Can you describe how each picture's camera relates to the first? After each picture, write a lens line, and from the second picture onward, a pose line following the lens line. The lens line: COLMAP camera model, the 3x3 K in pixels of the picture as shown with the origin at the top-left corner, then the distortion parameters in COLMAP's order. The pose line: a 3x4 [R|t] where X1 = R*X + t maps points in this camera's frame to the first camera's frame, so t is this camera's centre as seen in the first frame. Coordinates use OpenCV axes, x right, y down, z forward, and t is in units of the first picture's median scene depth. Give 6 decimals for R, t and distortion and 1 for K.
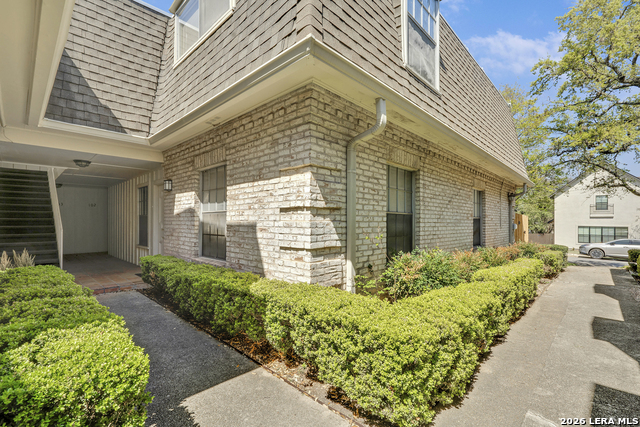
lens RADIAL K [[290.2, 0, 316.9], [0, 290.2, 217.6], [0, 0, 1]] dist [-0.001589, -0.000336]
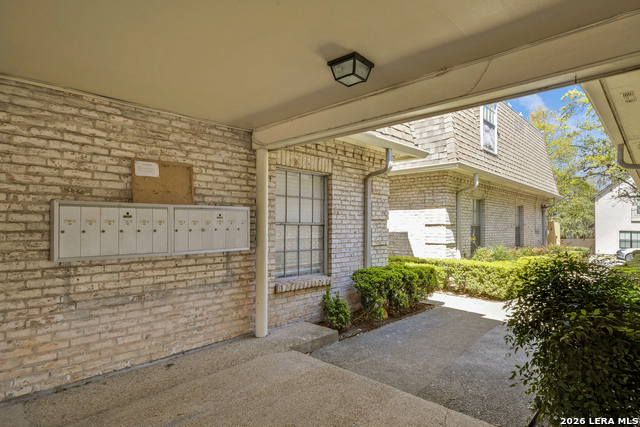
lens RADIAL K [[376.1, 0, 322.2], [0, 376.1, 215.4], [0, 0, 1]] dist [-0.001623, 0.002022]
pose [[0.999326, 0.001449, 0.036683, -0.692188], [-0.001086, 0.999950, -0.009920, -0.050271], [-0.036695, 0.009874, 0.999278, -1.176088]]
